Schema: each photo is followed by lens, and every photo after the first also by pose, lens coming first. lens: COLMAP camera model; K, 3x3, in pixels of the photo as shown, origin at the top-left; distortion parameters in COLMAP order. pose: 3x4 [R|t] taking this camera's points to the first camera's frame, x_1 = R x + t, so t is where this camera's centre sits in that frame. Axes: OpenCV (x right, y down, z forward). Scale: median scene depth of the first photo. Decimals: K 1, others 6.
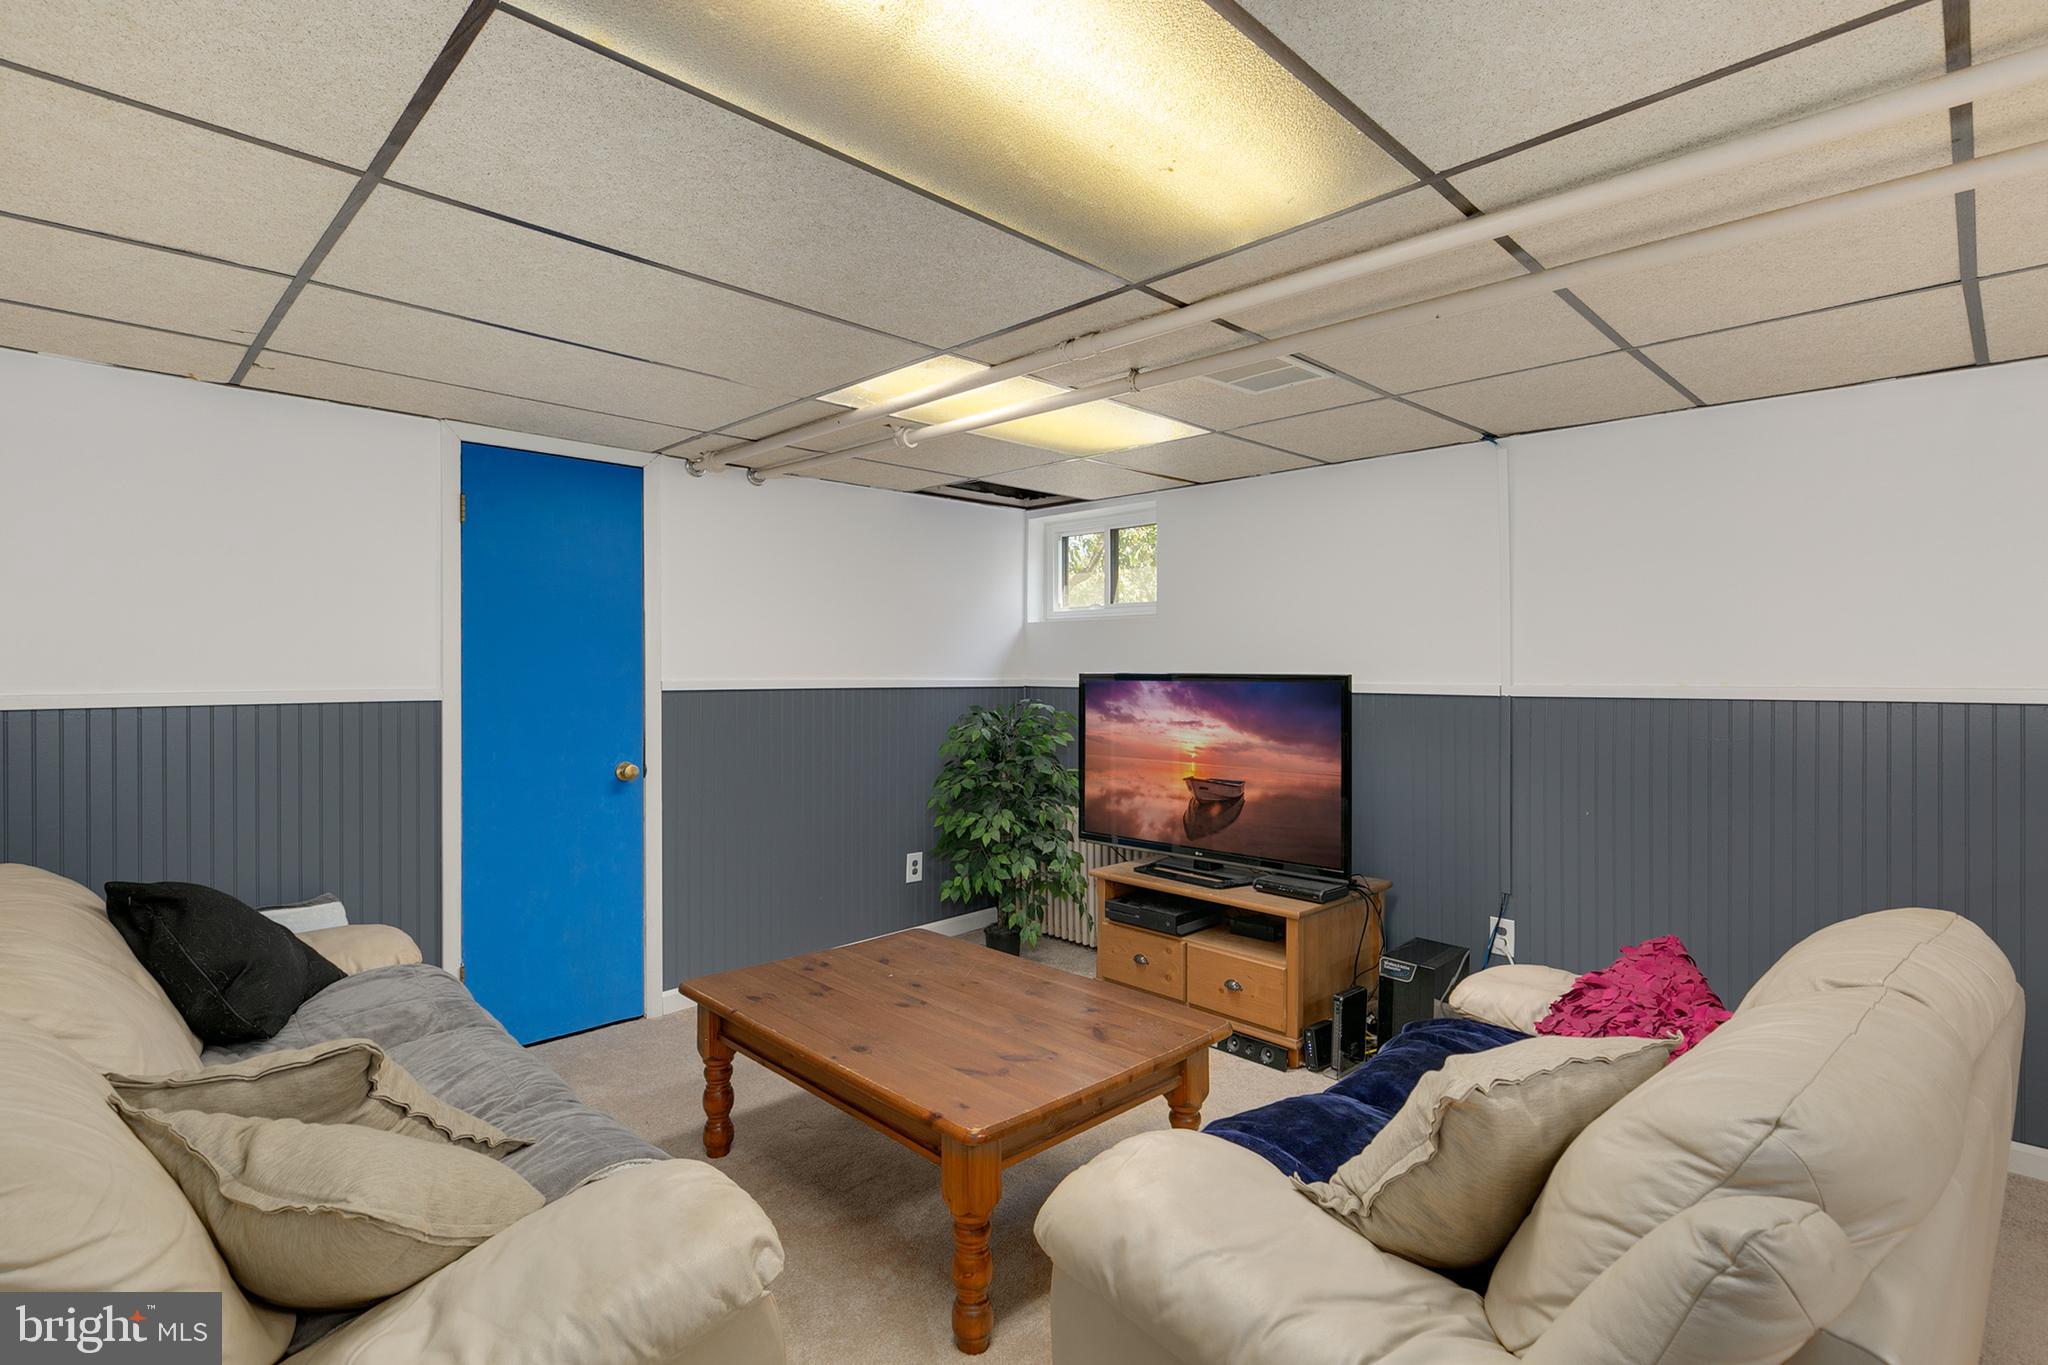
lens RADIAL K [[975.4, 0, 1021.9], [0, 975.4, 673.9], [0, 0, 1]] dist [0.005174, -0.000680]
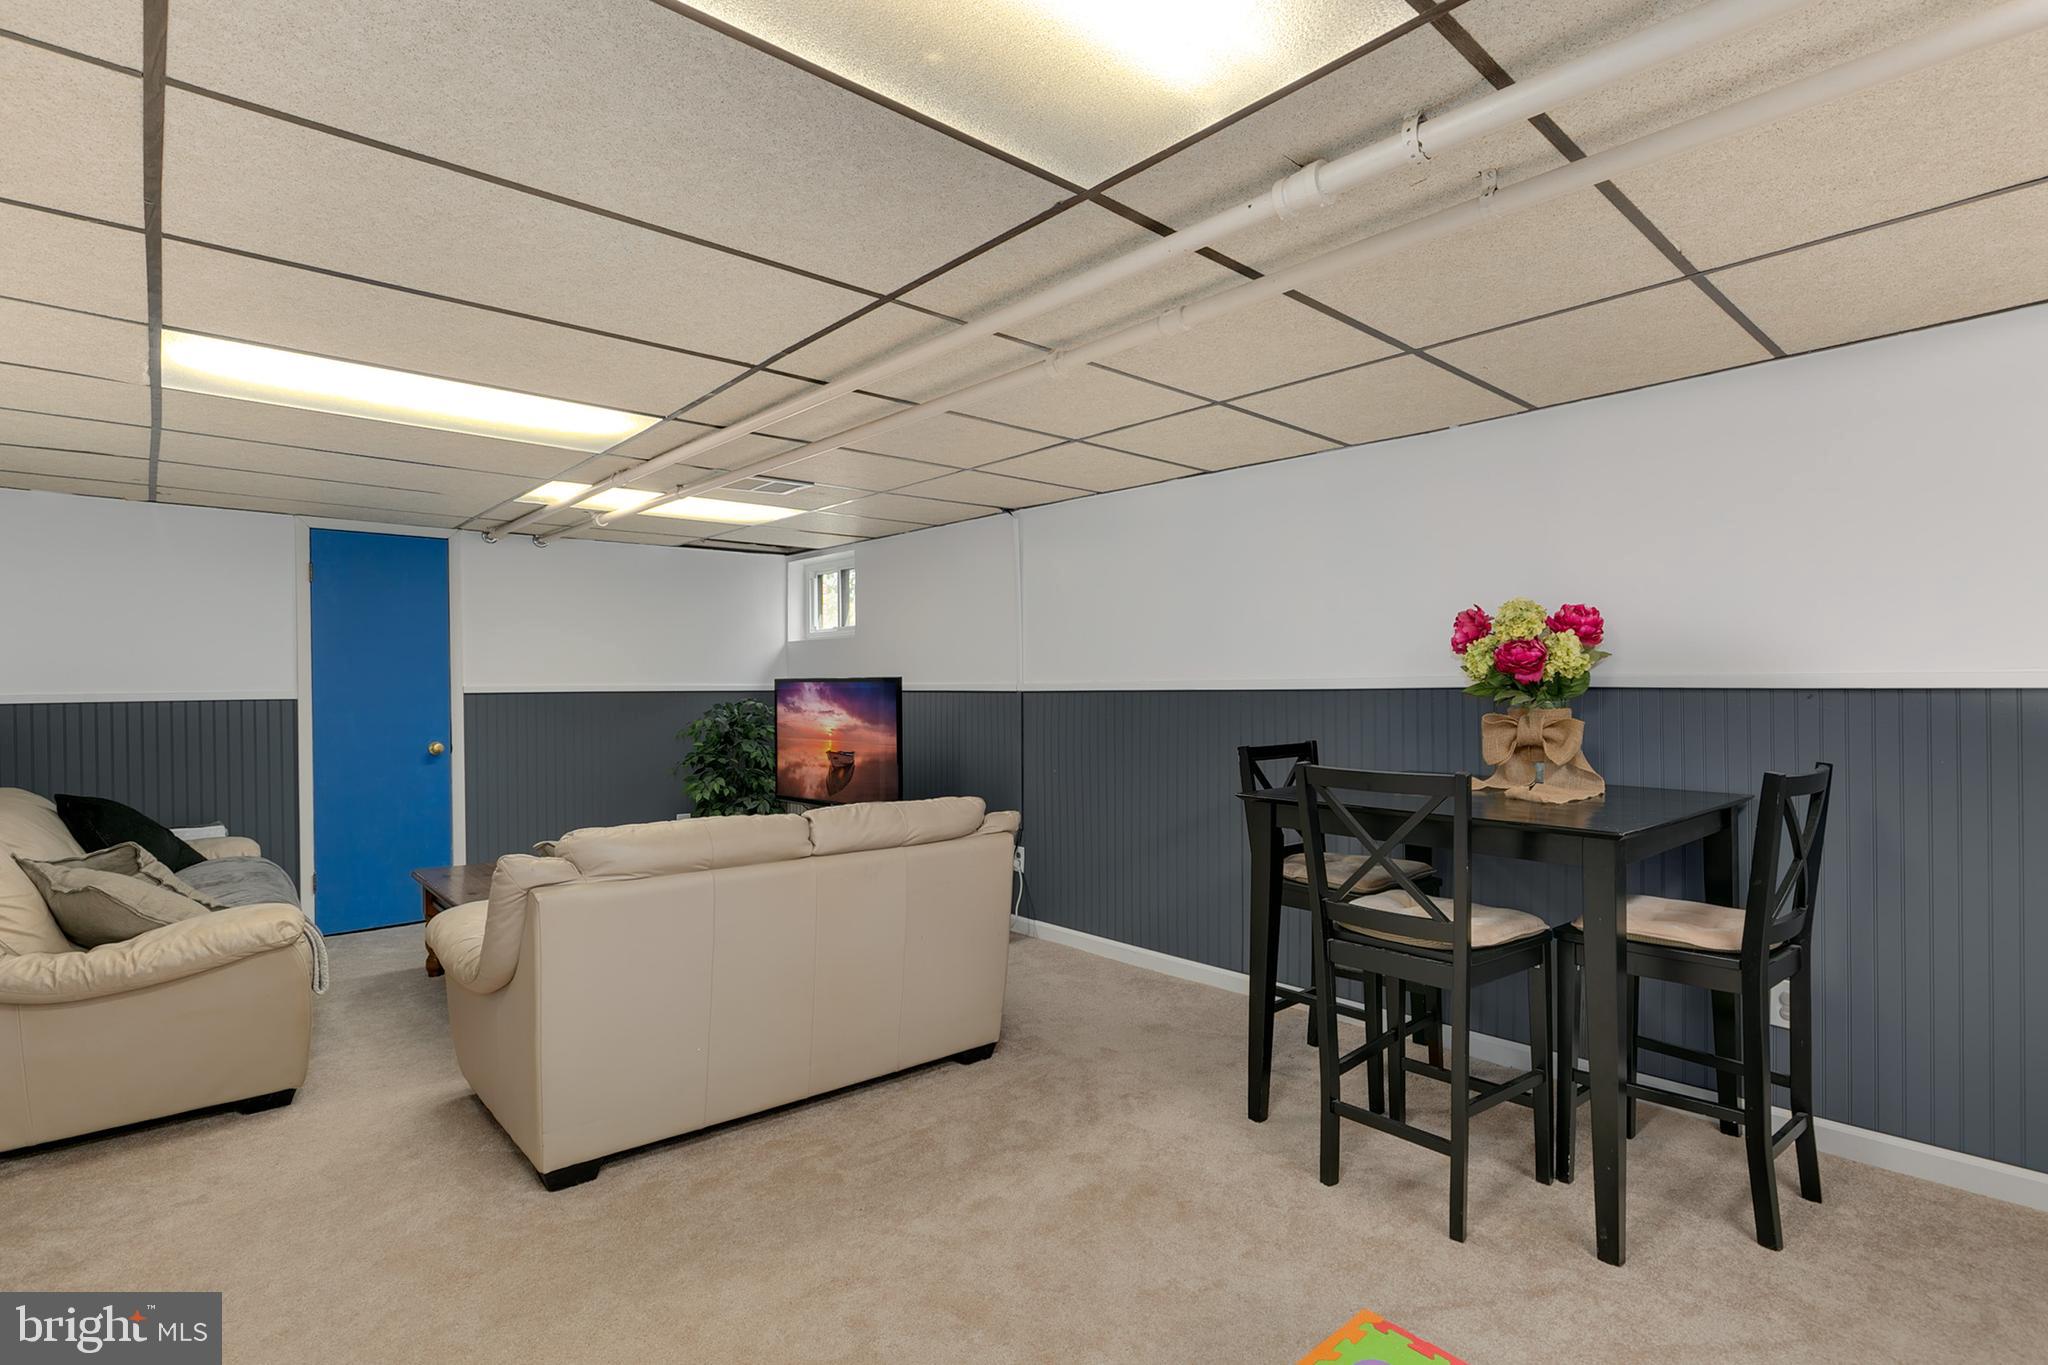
lens RADIAL K [[975.4, 0, 1008.7], [0, 975.4, 682.3], [0, 0, 1]] dist [0.005174, -0.000680]
pose [[0.998199, -0.009614, -0.059219, 0.517883], [0.009245, 0.999936, -0.006488, 0.018677], [0.059278, 0.005929, 0.998224, -0.391094]]
